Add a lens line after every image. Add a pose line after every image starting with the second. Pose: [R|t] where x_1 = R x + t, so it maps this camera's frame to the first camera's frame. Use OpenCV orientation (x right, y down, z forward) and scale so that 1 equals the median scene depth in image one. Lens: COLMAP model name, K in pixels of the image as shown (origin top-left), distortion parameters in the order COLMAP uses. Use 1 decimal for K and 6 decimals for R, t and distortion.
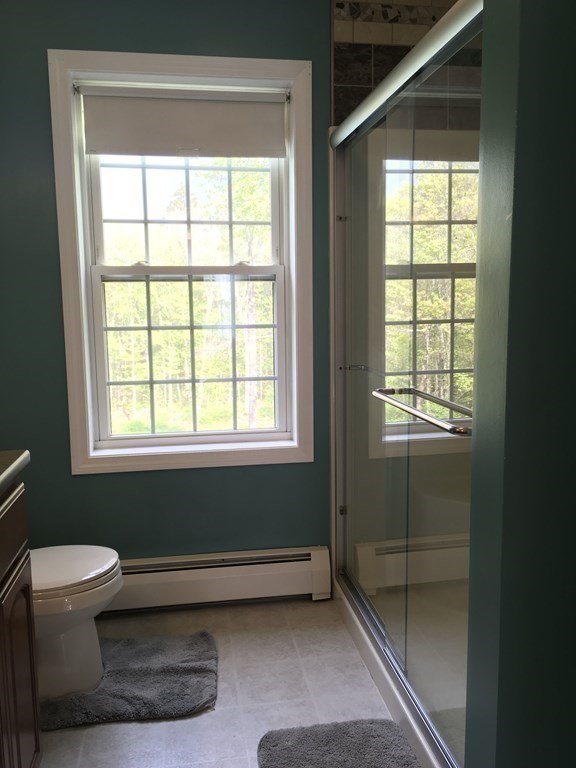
lens RADIAL K [[654.6, 0, 284.9], [0, 654.6, 382.3], [0, 0, 1]] dist [0.080825, -0.113737]
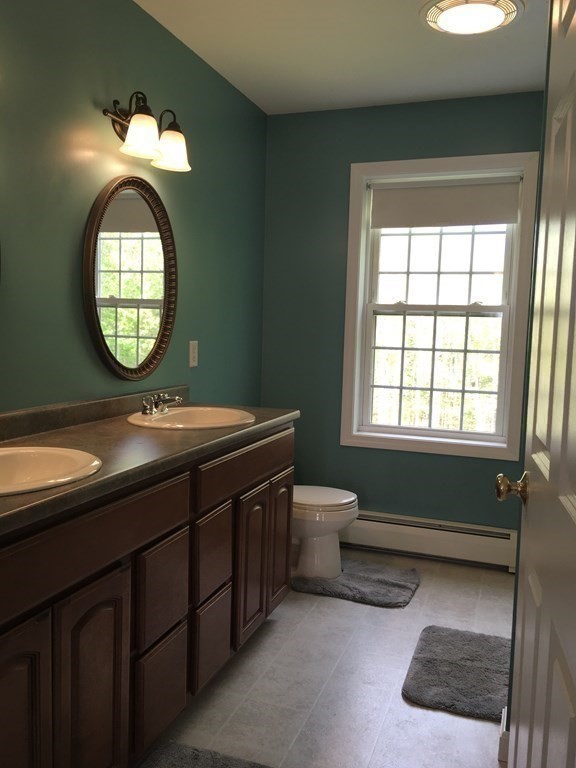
lens RADIAL K [[654.6, 0, 284.9], [0, 654.6, 382.3], [0, 0, 1]] dist [0.080825, -0.113737]
pose [[0.871793, 0.077267, -0.483743, 0.263654], [-0.100875, 0.994635, -0.022925, 0.047198], [0.479376, 0.068784, 0.874910, -0.343128]]
